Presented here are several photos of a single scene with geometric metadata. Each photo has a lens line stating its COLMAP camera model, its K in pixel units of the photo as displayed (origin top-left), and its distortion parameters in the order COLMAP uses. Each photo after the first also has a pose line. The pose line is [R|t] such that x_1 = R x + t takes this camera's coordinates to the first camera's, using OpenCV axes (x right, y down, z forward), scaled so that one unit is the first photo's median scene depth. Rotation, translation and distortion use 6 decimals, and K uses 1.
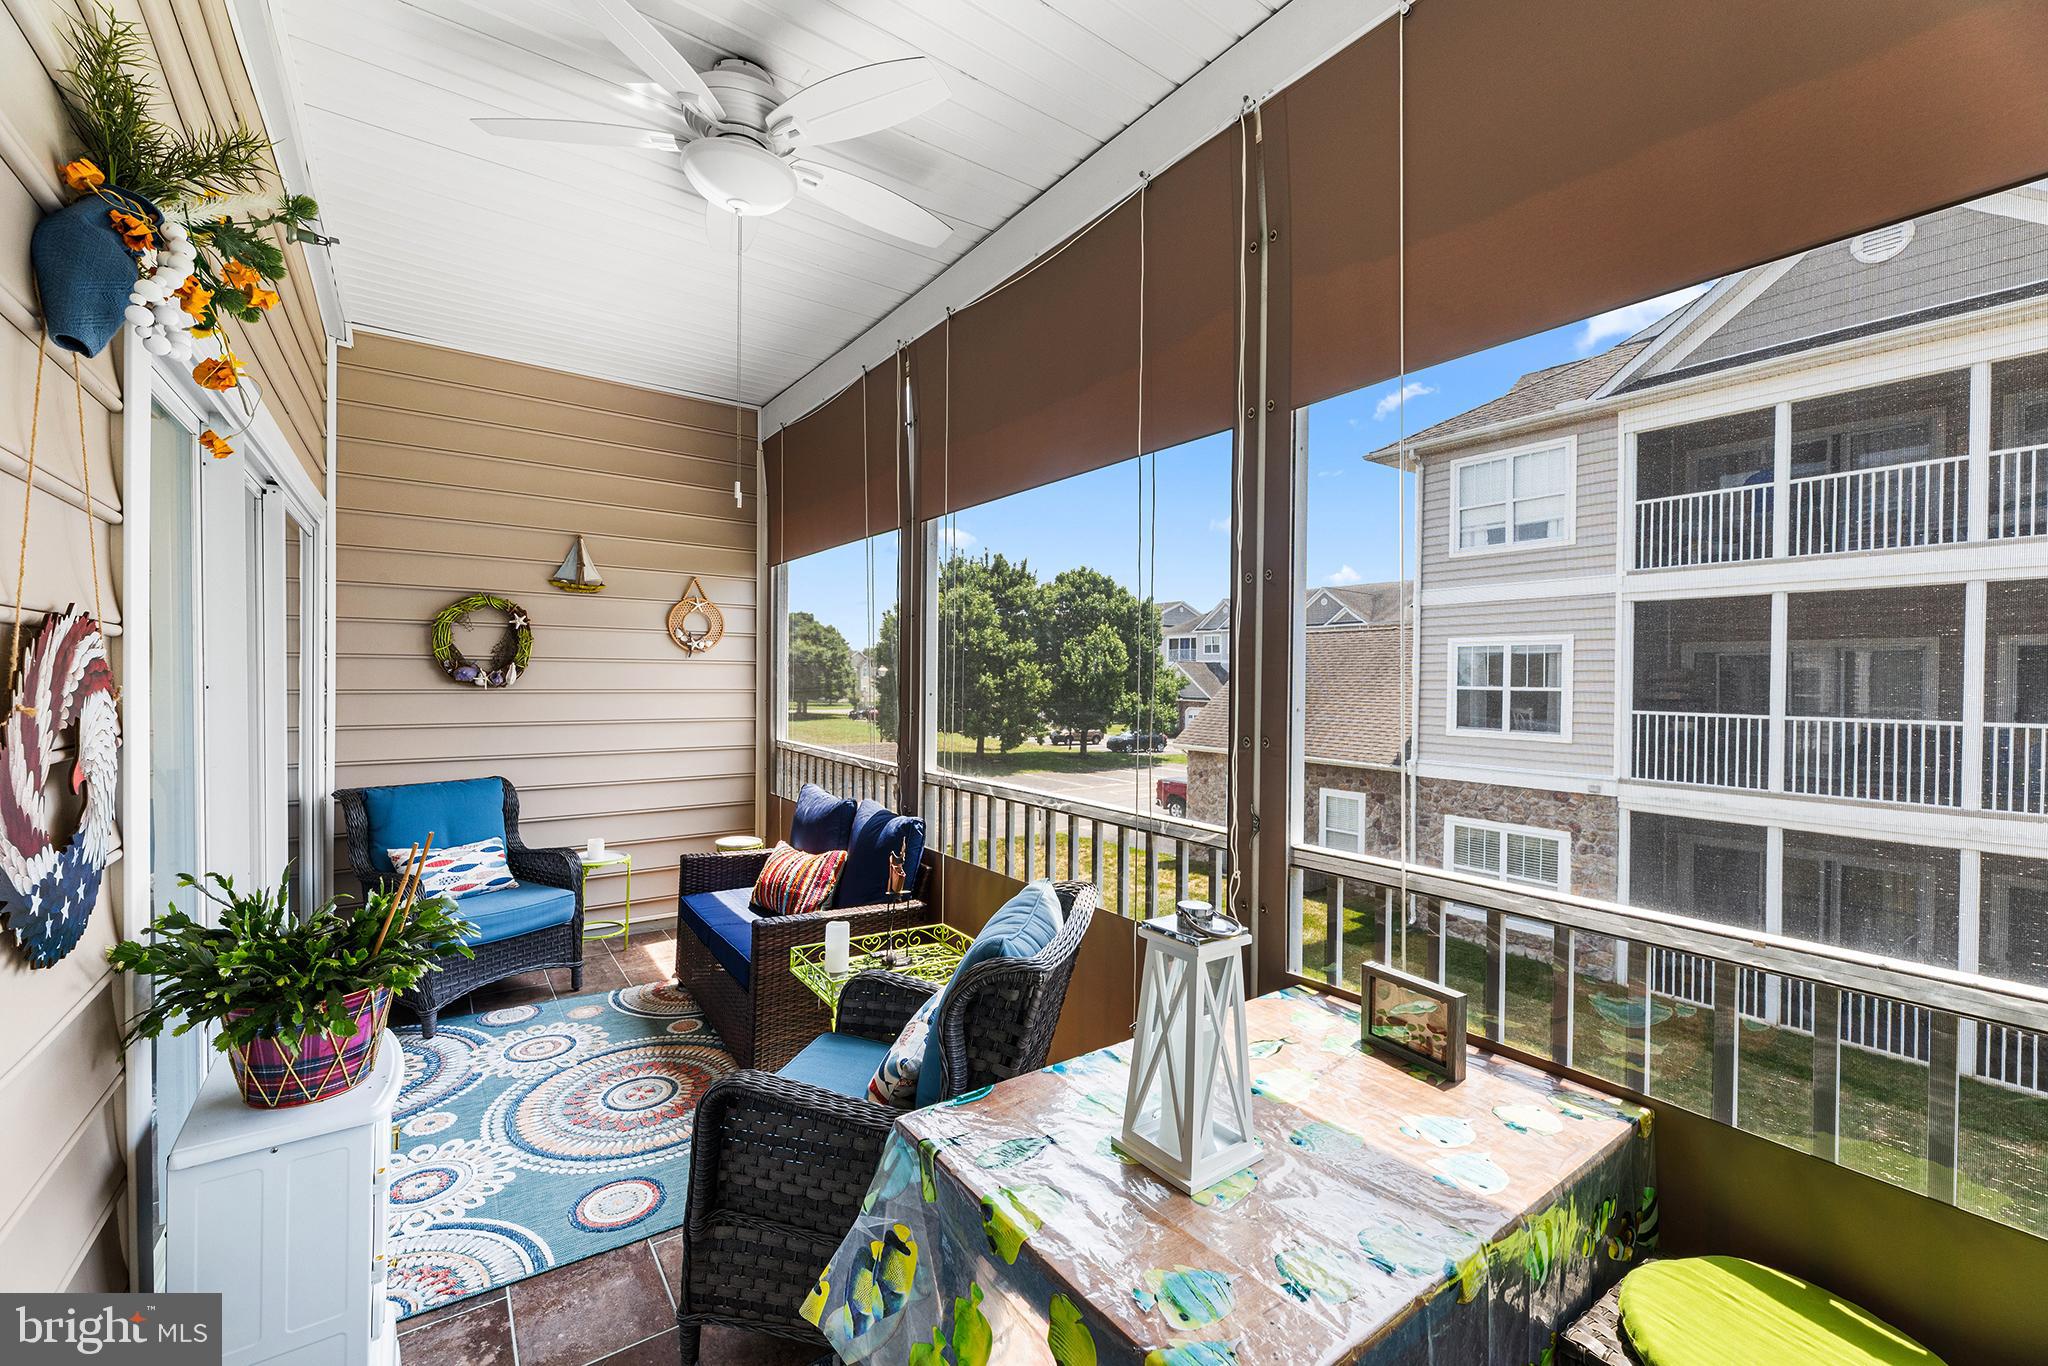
lens RADIAL K [[825.5, 0, 1016.6], [0, 825.5, 684.9], [0, 0, 1]] dist [-0.000369, -0.000132]
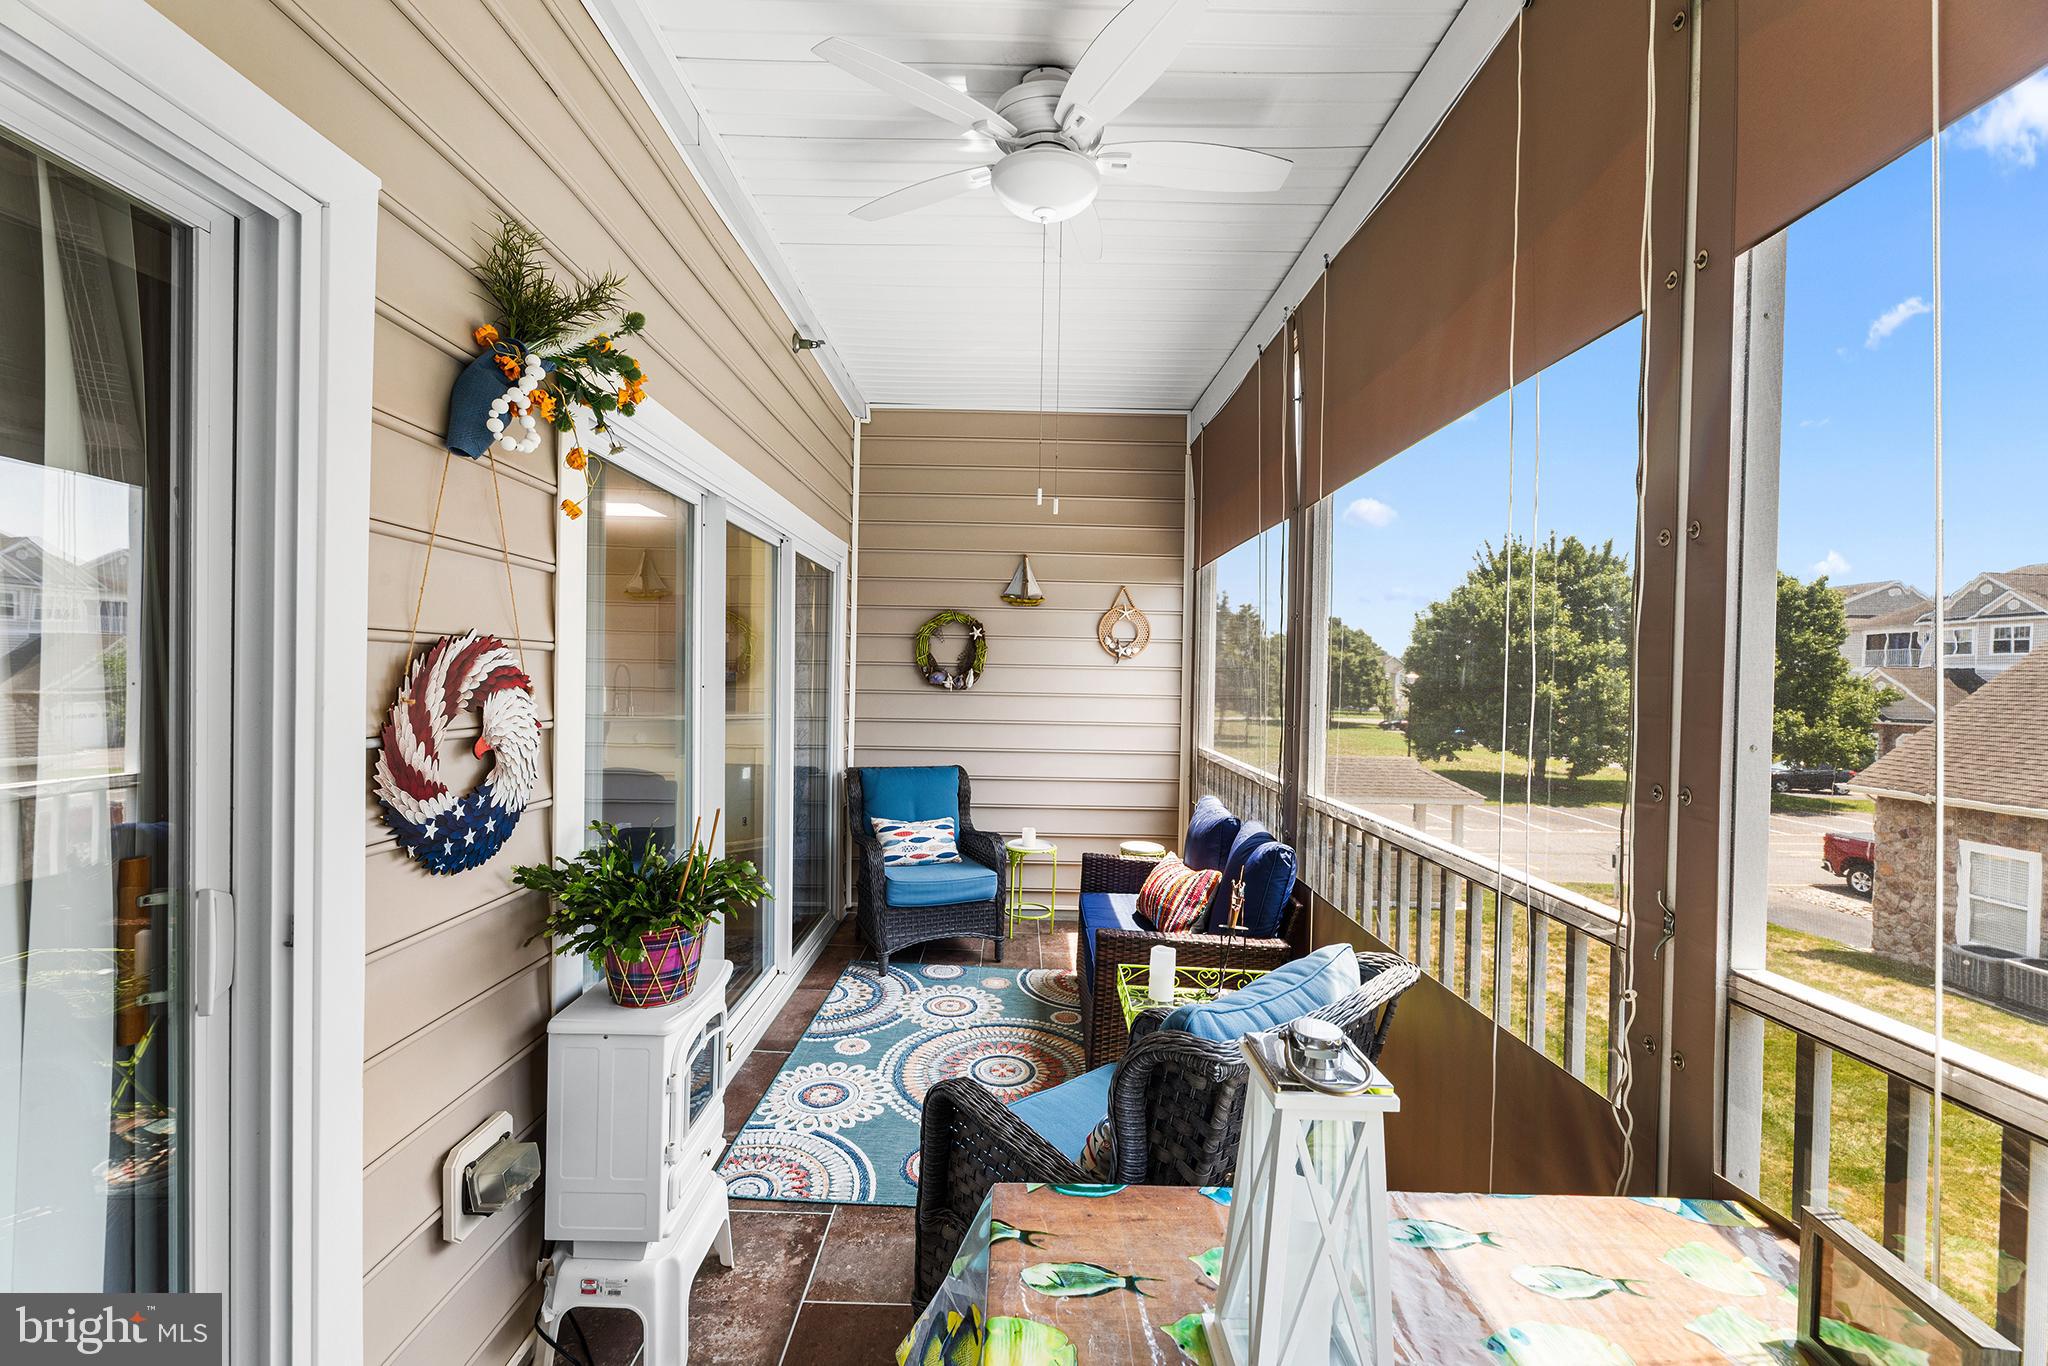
lens RADIAL K [[825.5, 0, 1016.6], [0, 825.5, 684.9], [0, 0, 1]] dist [-0.000369, -0.000132]
pose [[0.811769, 0.012002, -0.583856, 0.134735], [-0.016186, 0.999867, -0.001950, -0.003274], [0.583755, 0.011033, 0.811855, 0.100860]]
